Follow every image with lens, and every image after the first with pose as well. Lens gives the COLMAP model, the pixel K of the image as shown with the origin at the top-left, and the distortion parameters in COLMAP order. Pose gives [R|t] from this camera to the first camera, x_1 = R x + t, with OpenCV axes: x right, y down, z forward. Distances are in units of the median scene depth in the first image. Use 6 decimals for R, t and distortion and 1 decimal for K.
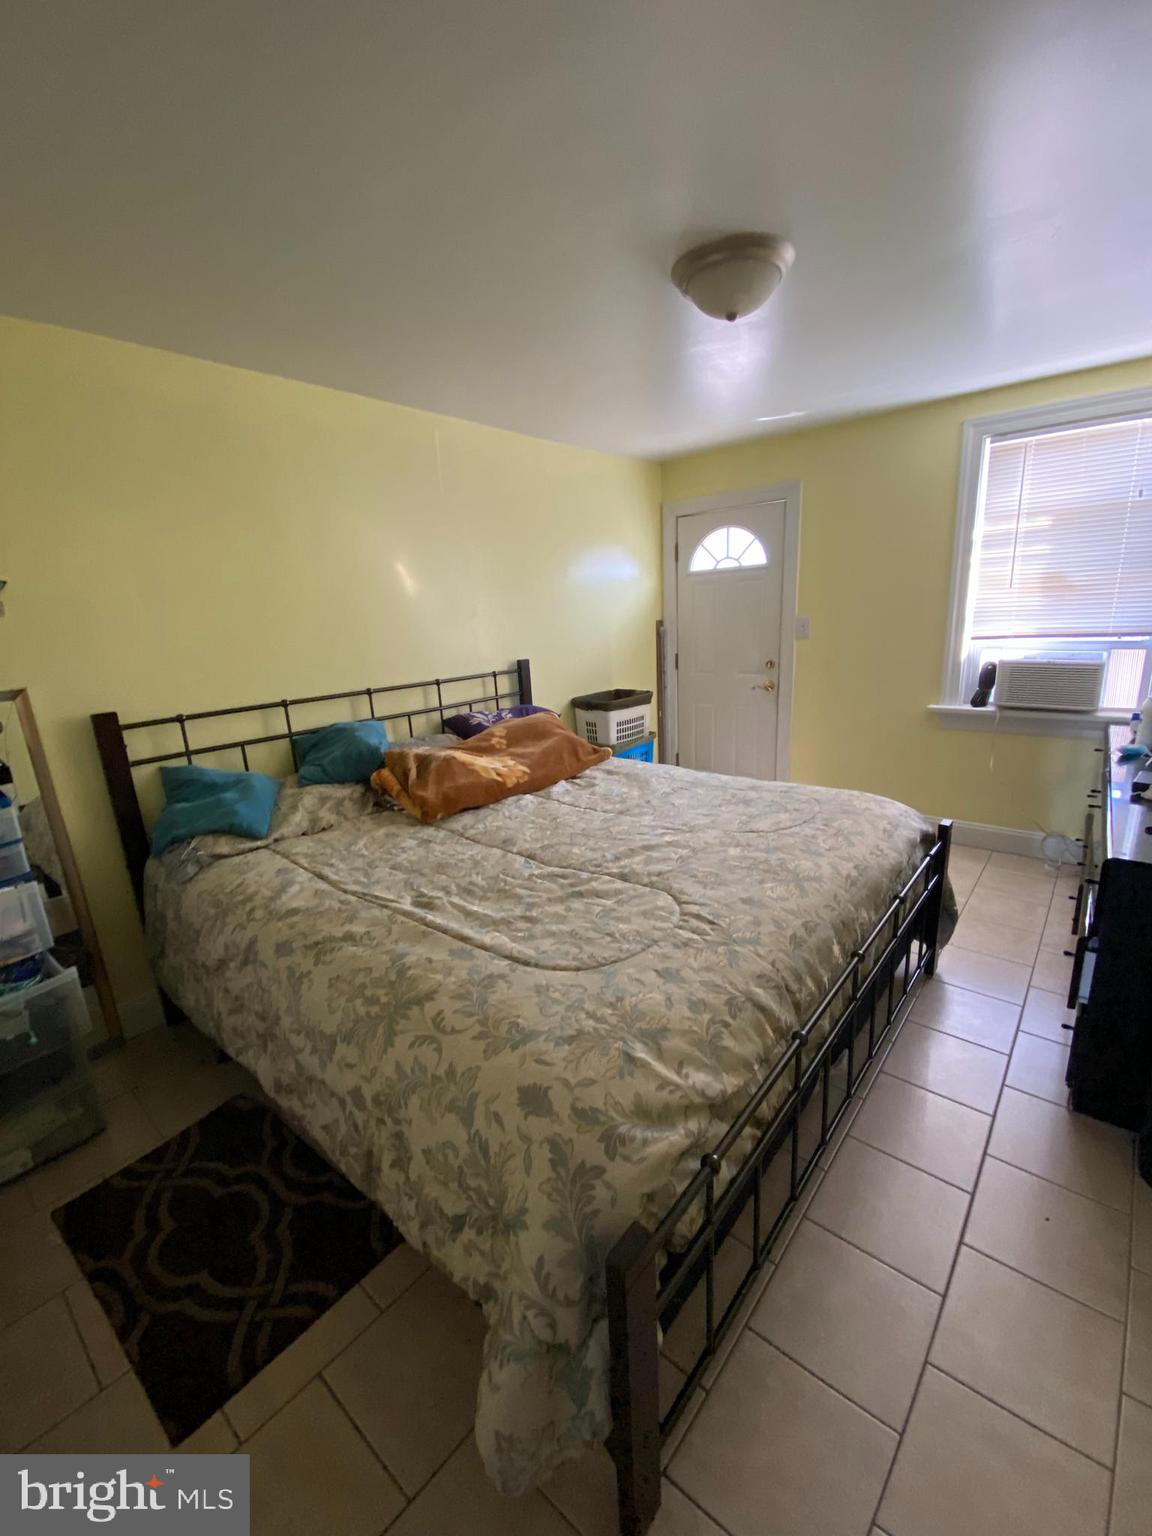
lens RADIAL K [[616.9, 0, 576.0], [0, 616.9, 768.0], [0, 0, 1]] dist [0.032241, -0.025771]
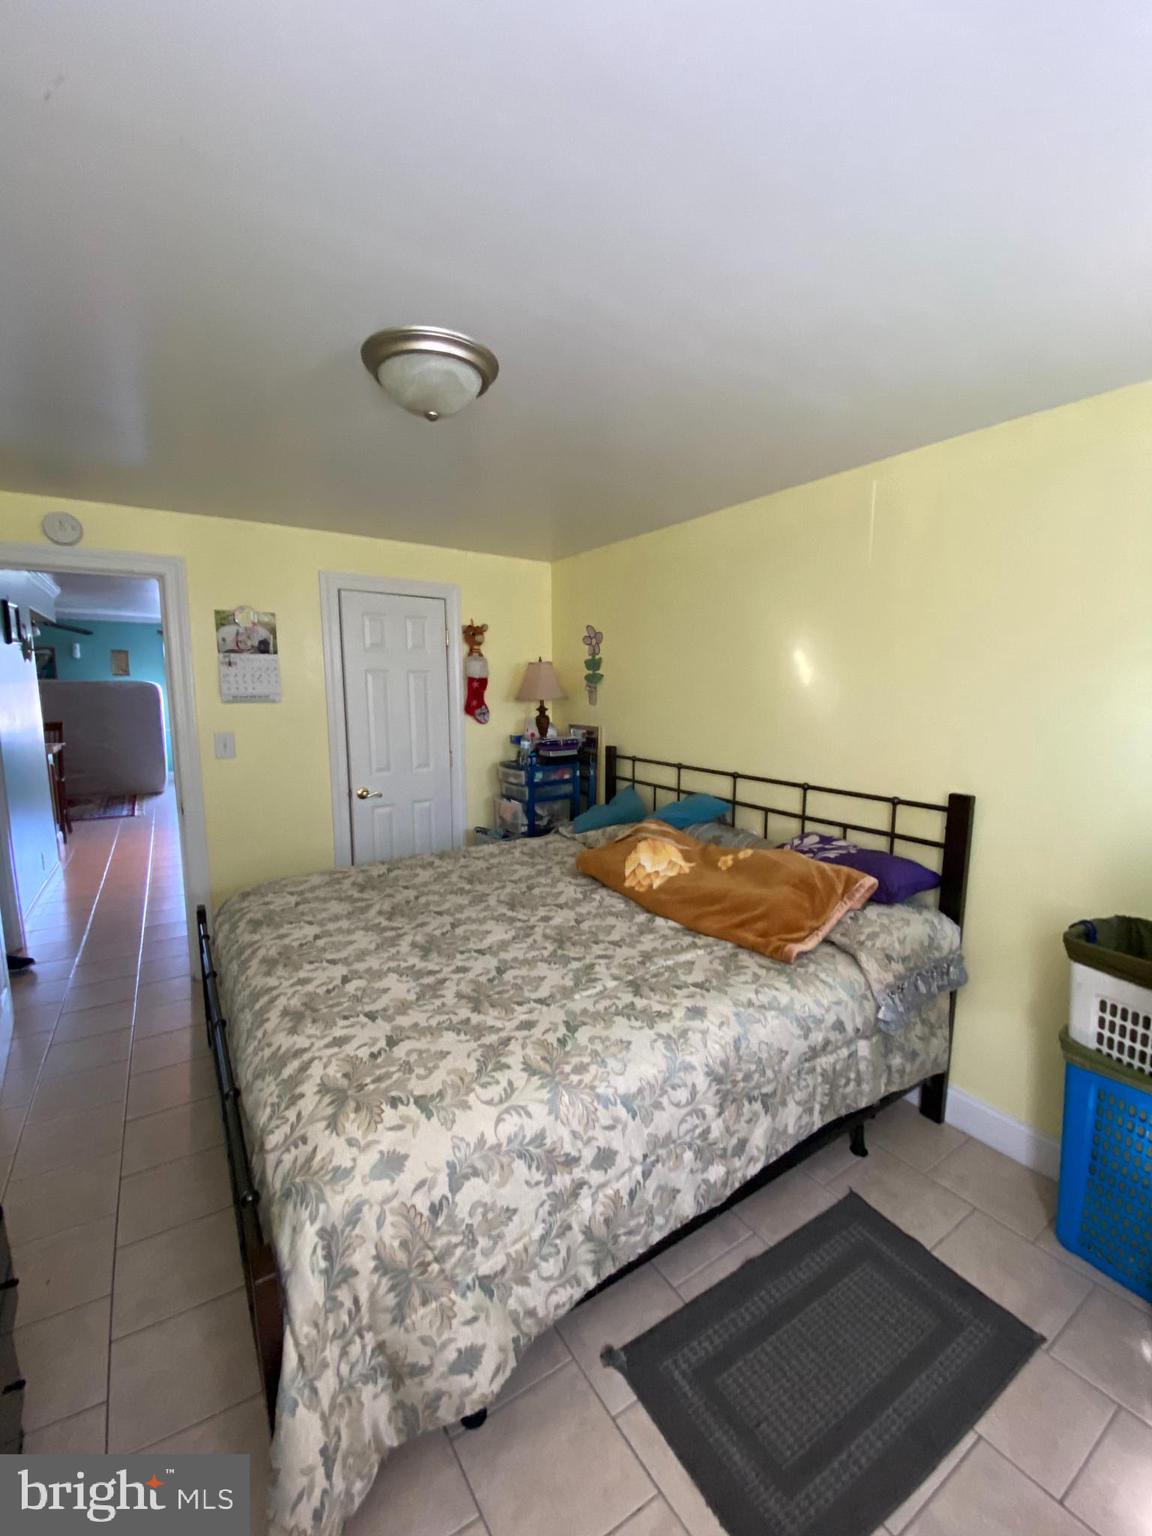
lens RADIAL K [[616.9, 0, 576.0], [0, 616.9, 768.0], [0, 0, 1]] dist [0.032241, -0.025771]
pose [[-0.316094, 0.117812, -0.941384, 0.699922], [-0.276808, 0.937633, 0.210288, -0.267395], [0.907448, 0.327054, -0.263769, 0.985421]]
